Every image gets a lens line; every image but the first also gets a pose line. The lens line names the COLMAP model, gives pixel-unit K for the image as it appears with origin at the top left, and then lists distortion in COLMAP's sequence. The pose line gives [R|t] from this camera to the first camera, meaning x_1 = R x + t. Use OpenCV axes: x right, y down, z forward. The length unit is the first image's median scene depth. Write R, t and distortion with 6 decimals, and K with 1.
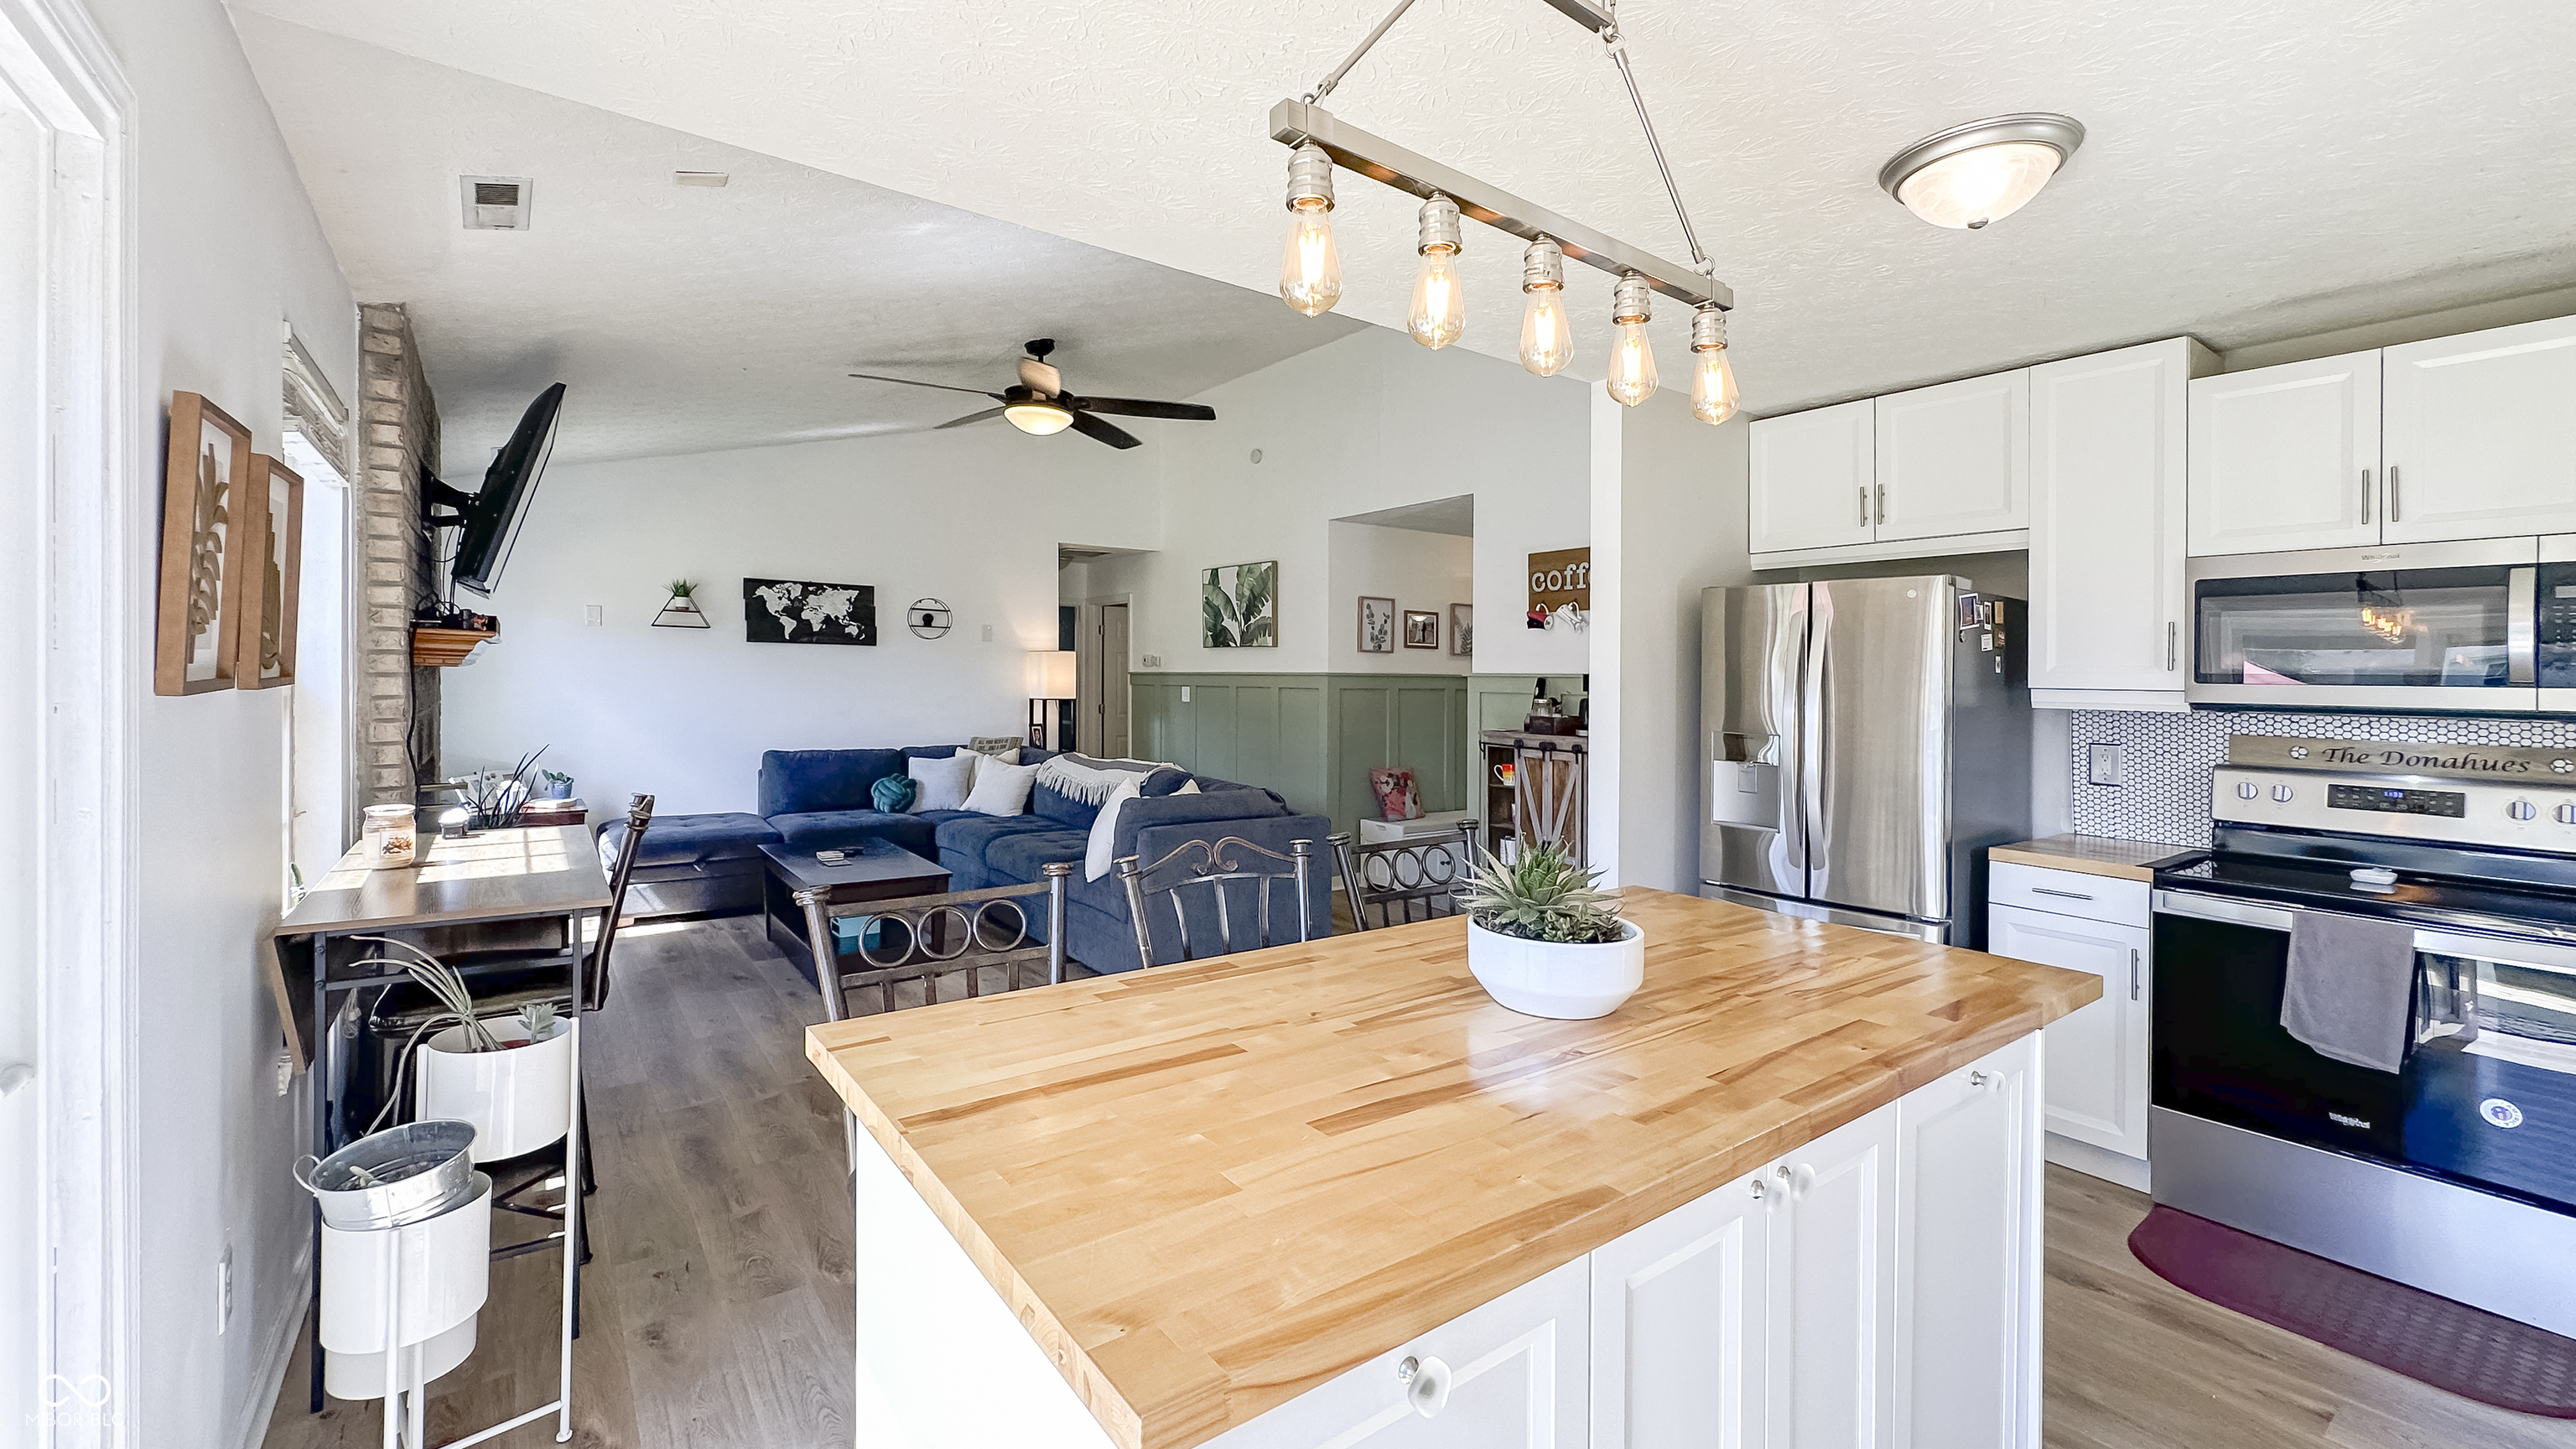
lens RADIAL K [[1046.2, 0, 1285.7], [0, 1046.2, 698.6], [0, 0, 1]] dist [-0.001121, 0.000201]
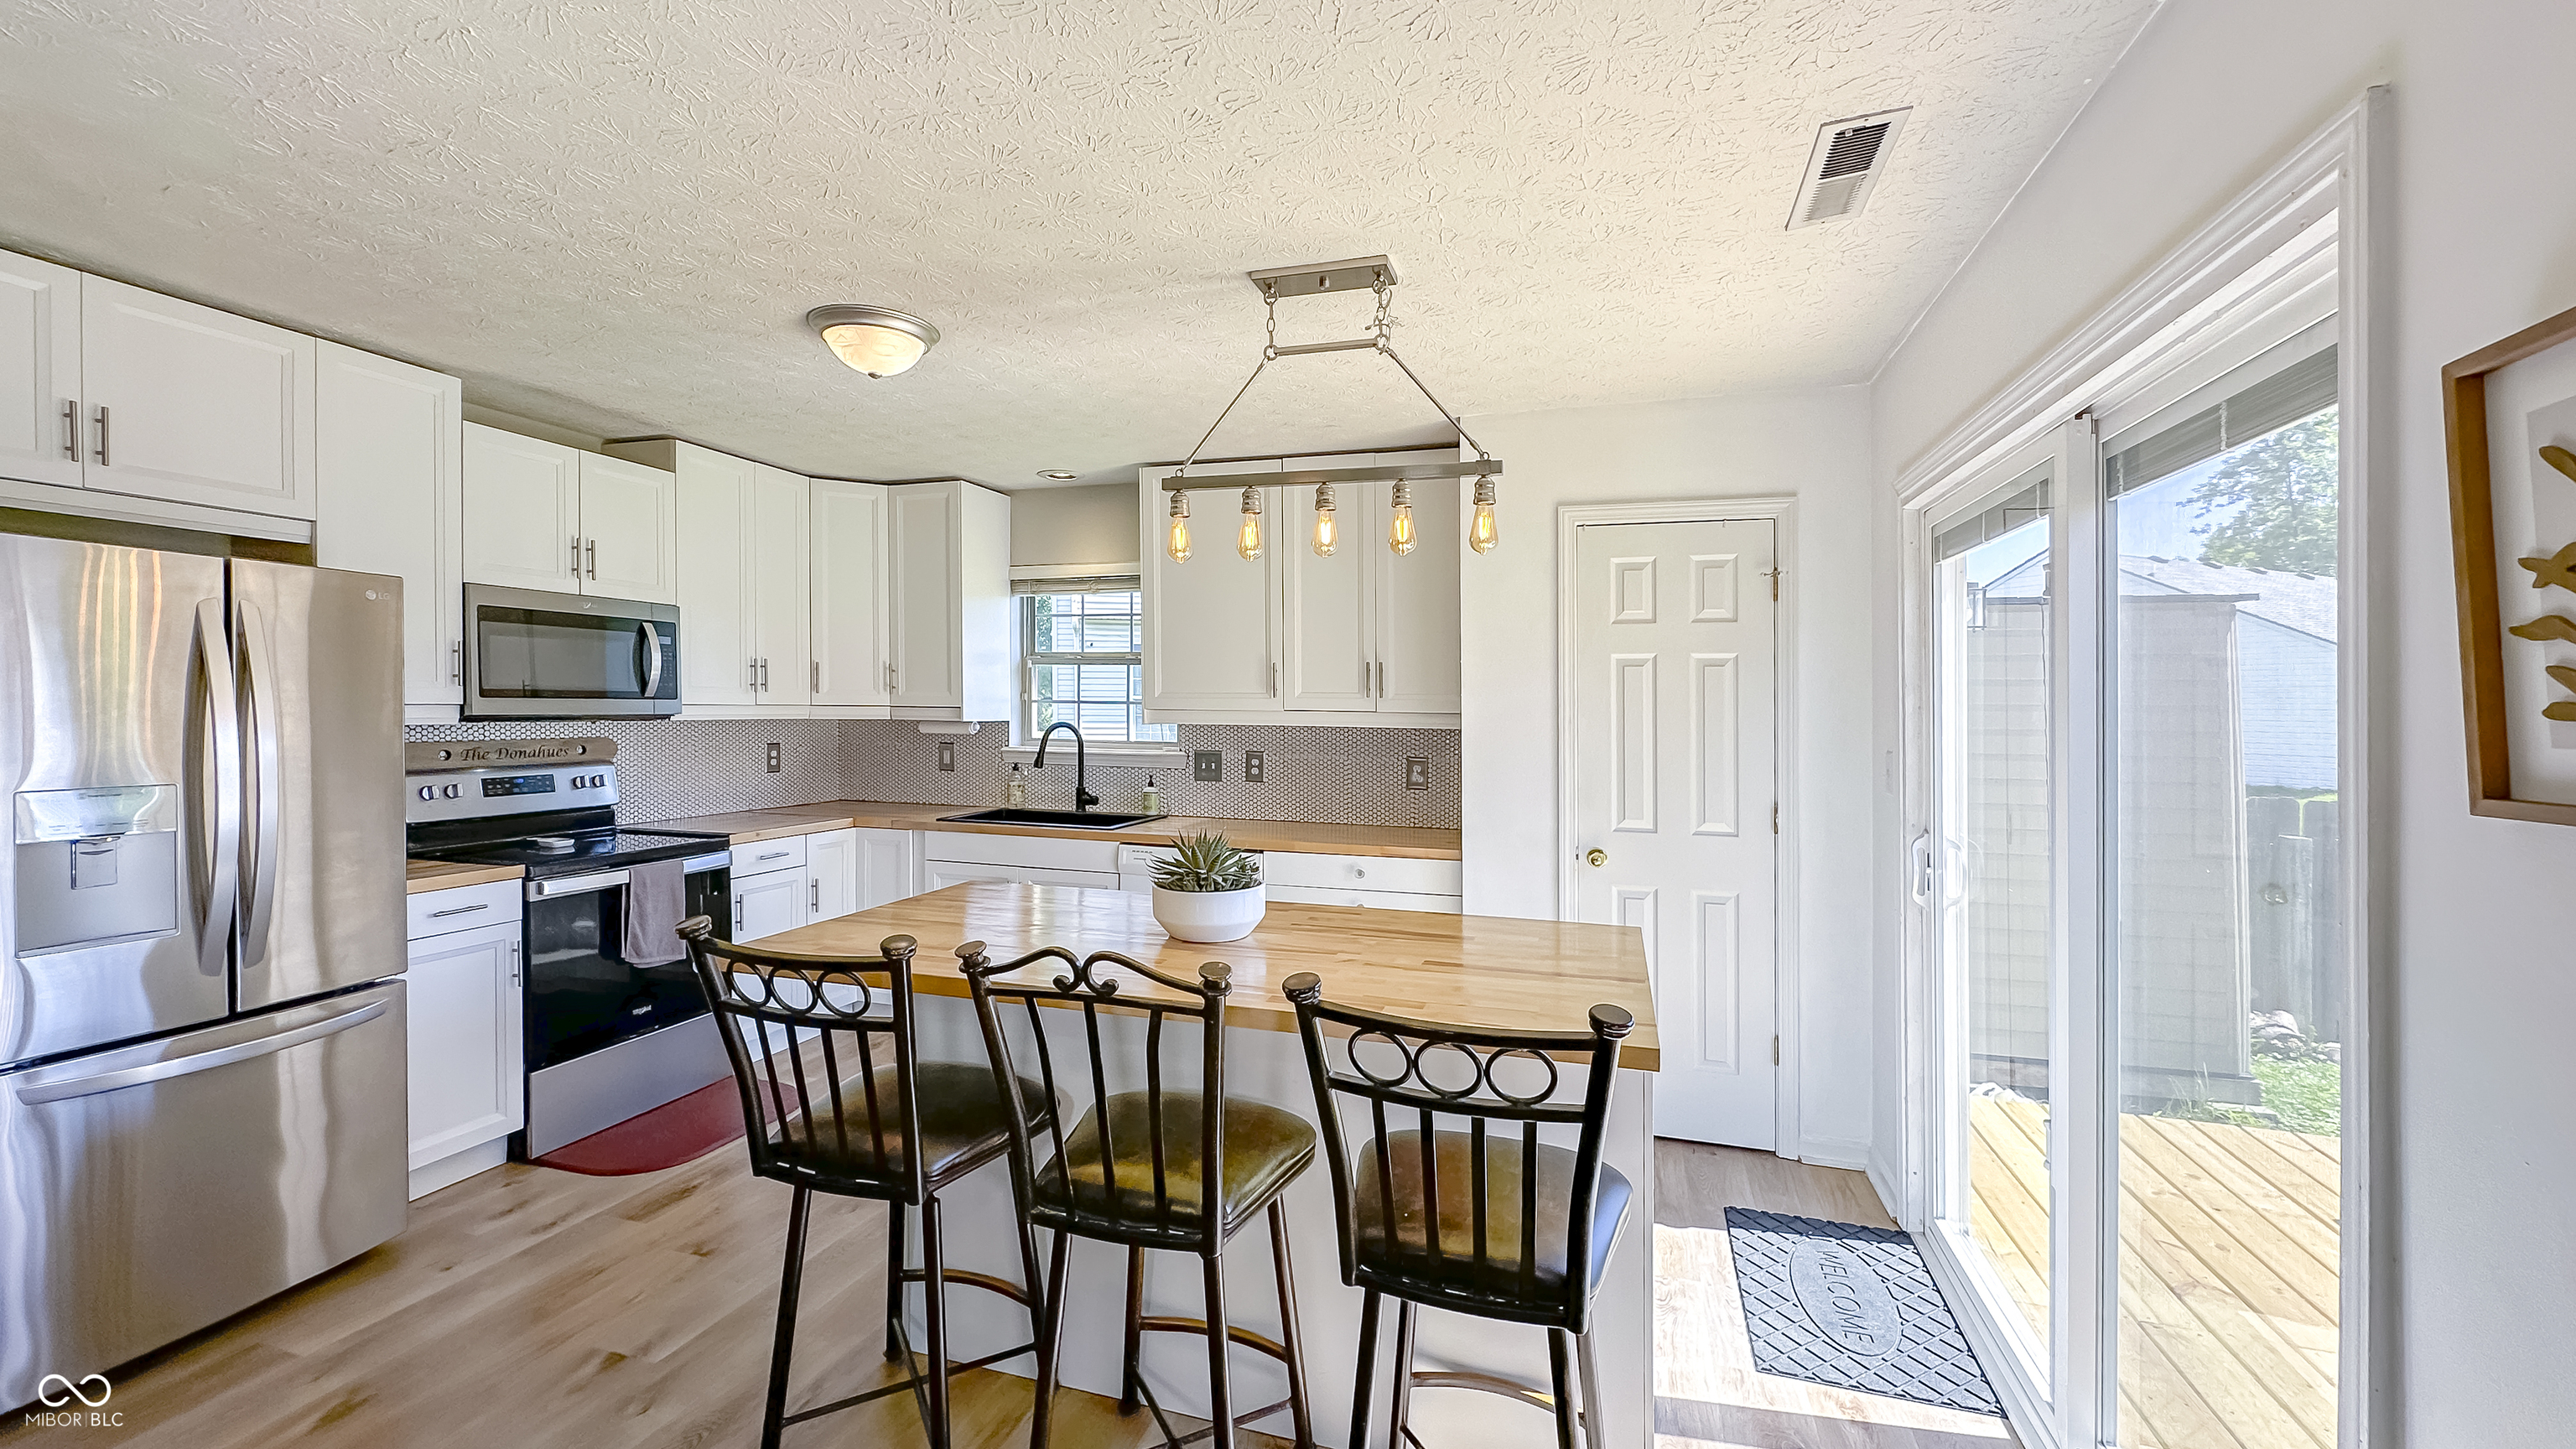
lens RADIAL K [[1030.4, 0, 1302.4], [0, 1030.4, 713.1], [0, 0, 1]] dist [-0.004418, -0.000097]
pose [[-0.585530, -0.031865, 0.810024, -0.302394], [-0.006047, 0.999371, 0.034943, -0.023954], [-0.810628, 0.015561, -0.585354, 0.526530]]
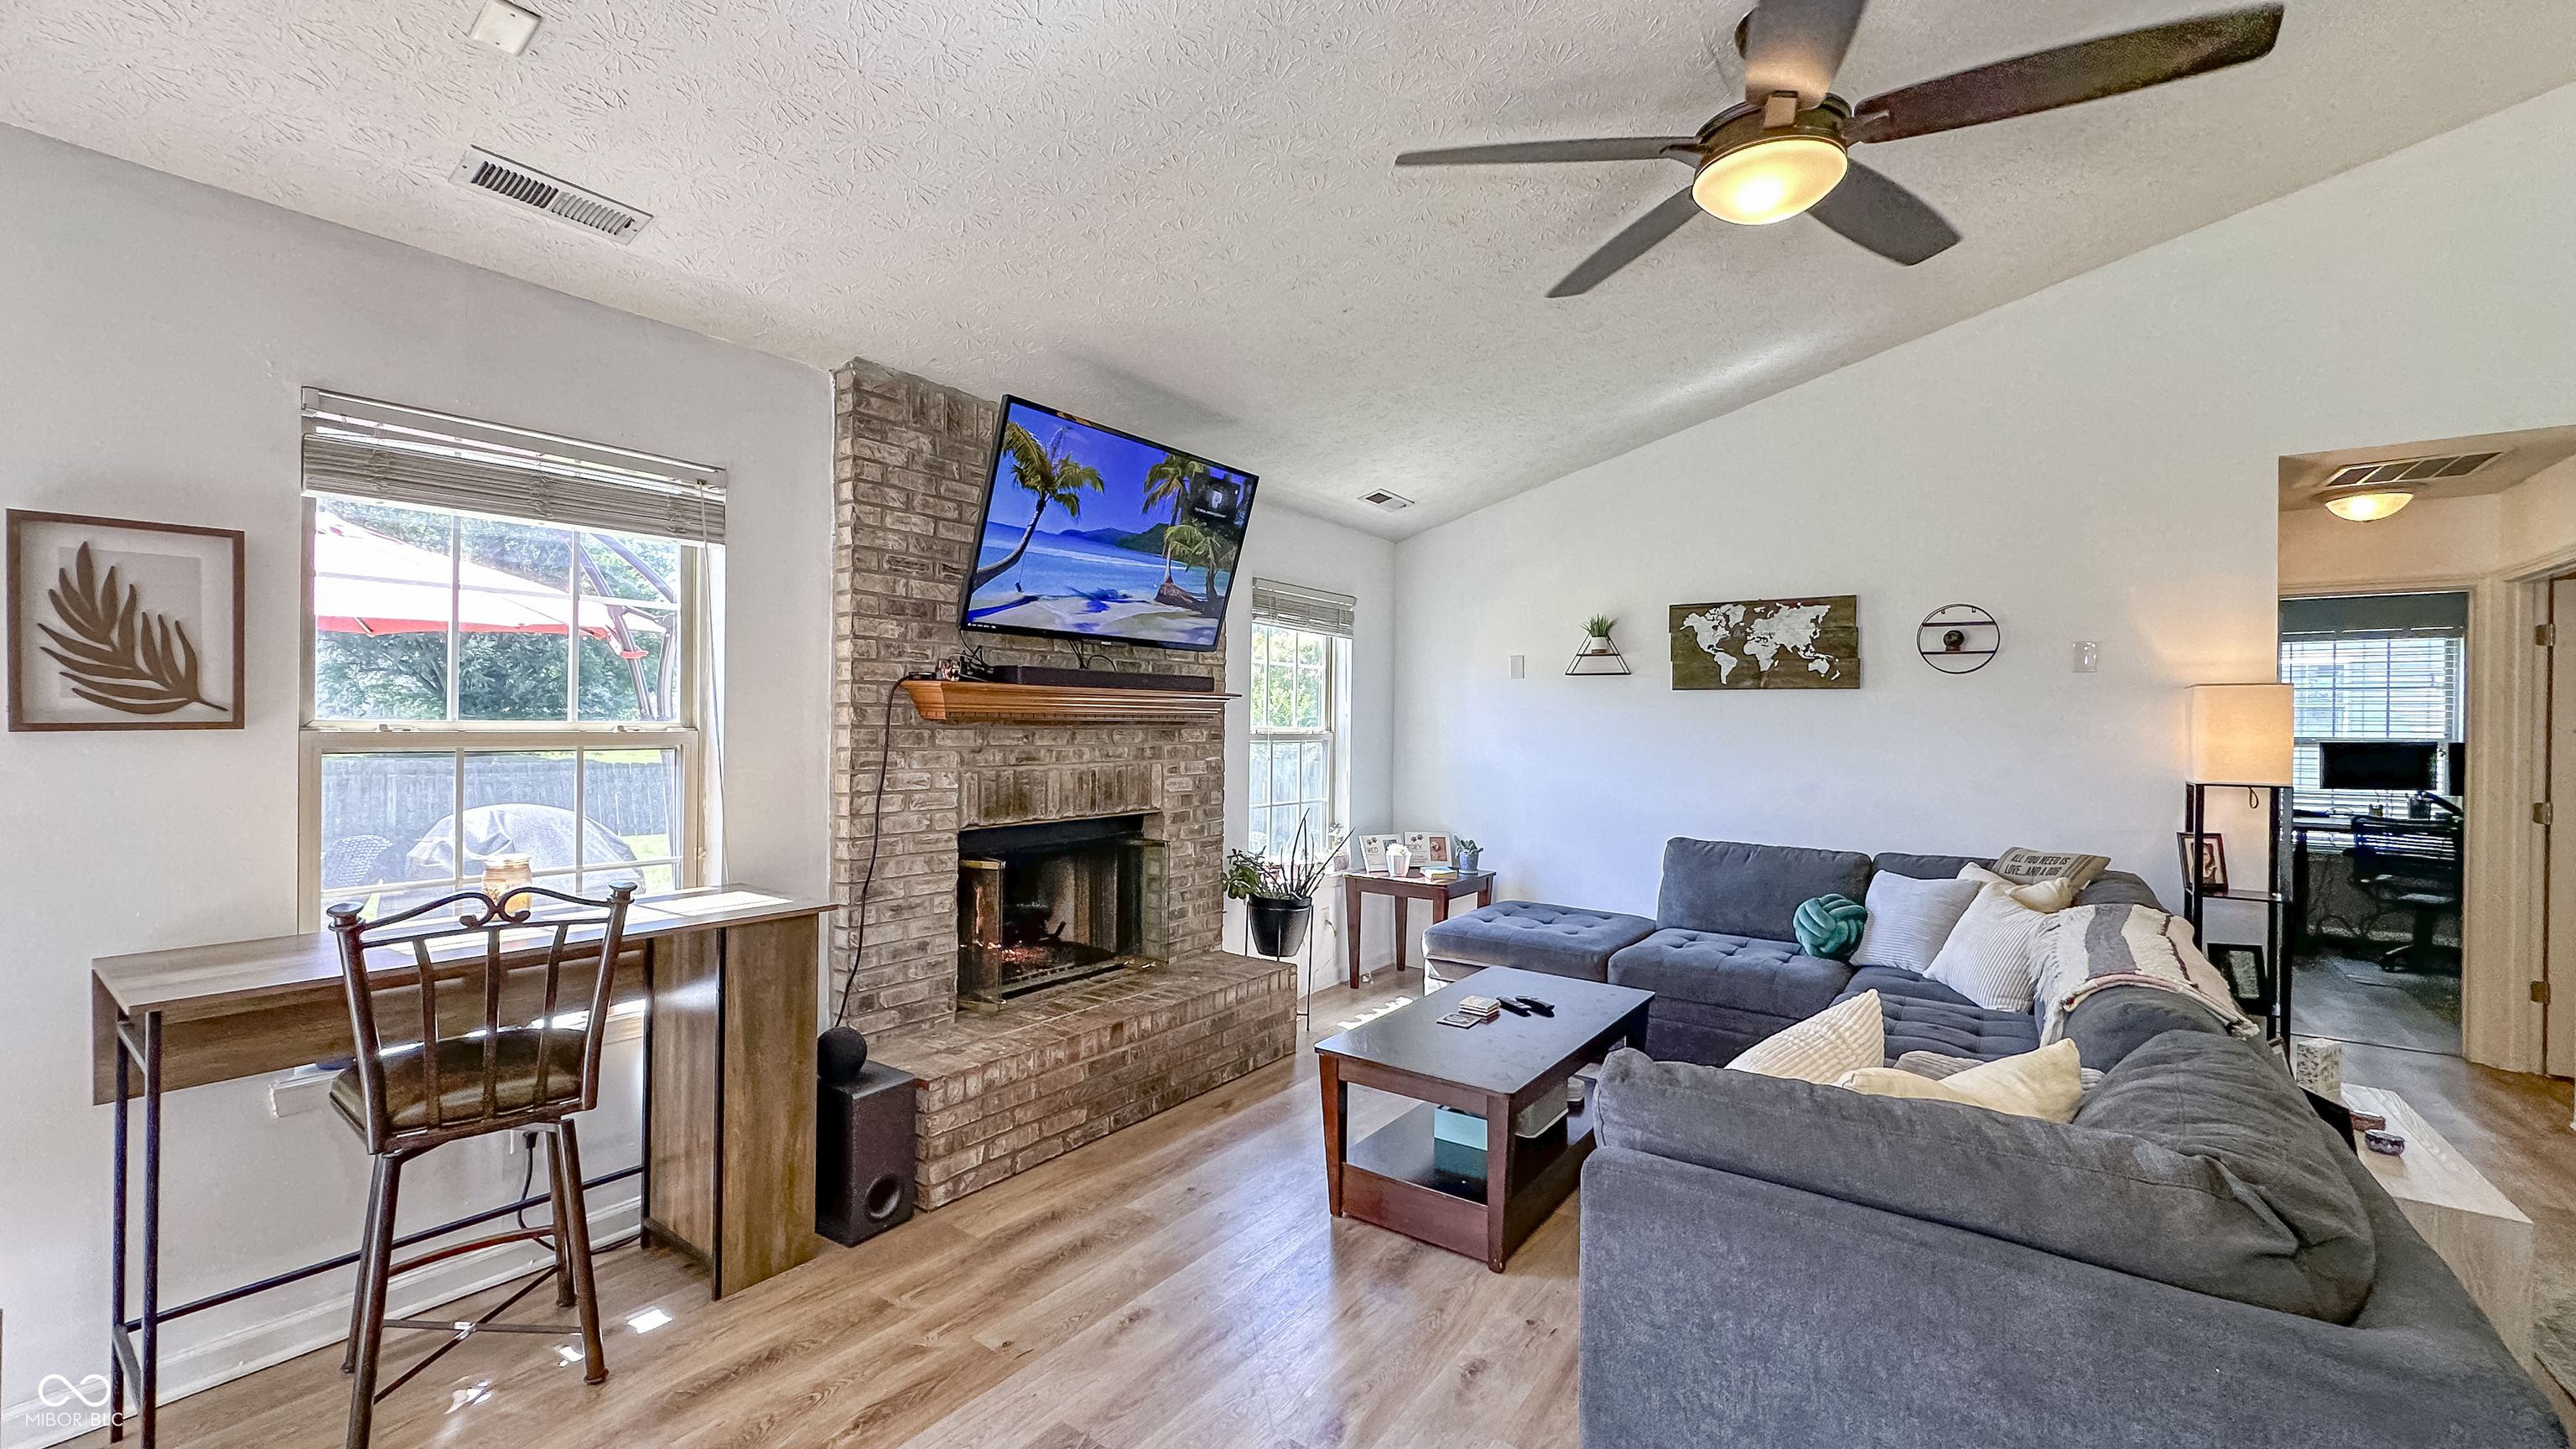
lens RADIAL K [[1034.0, 0, 1315.3], [0, 1034.0, 731.9], [0, 0, 1]] dist [-0.000474, 0.000143]
pose [[0.309624, -0.003191, -0.950854, 0.139816], [-0.026306, 0.999583, -0.011921, -0.010188], [0.950495, 0.028704, 0.309411, 0.652090]]
